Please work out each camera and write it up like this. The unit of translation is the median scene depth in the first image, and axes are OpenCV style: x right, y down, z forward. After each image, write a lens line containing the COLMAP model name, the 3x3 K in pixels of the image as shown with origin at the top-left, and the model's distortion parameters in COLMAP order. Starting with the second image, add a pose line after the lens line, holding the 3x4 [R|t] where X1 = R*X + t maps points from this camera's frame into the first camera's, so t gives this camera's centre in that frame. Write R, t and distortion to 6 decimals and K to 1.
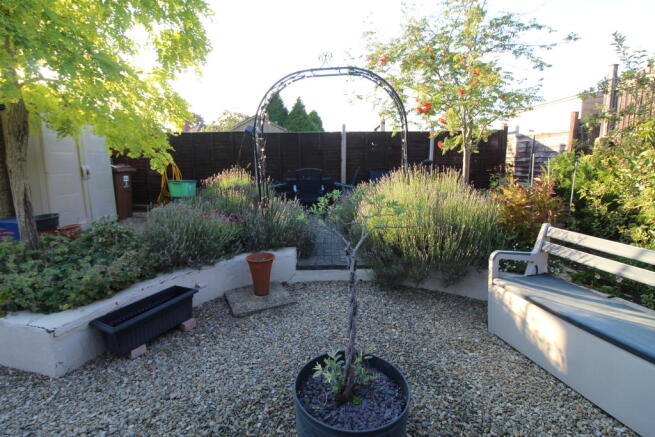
lens RADIAL K [[303.8, 0, 324.8], [0, 303.8, 217.1], [0, 0, 1]] dist [-0.003772, -0.000430]
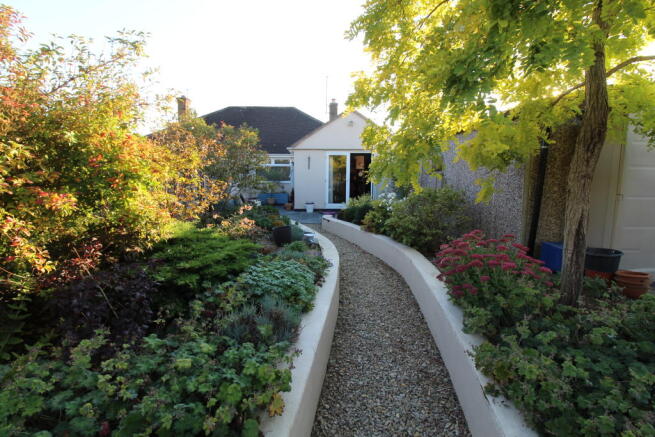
lens RADIAL K [[303.8, 0, 325.1], [0, 303.8, 216.5], [0, 0, 1]] dist [-0.003772, -0.000430]
pose [[0.053414, 0.099019, -0.993651, -0.232678], [-0.164449, 0.982357, 0.089053, -0.043991], [0.984938, 0.158648, 0.068755, 0.267446]]
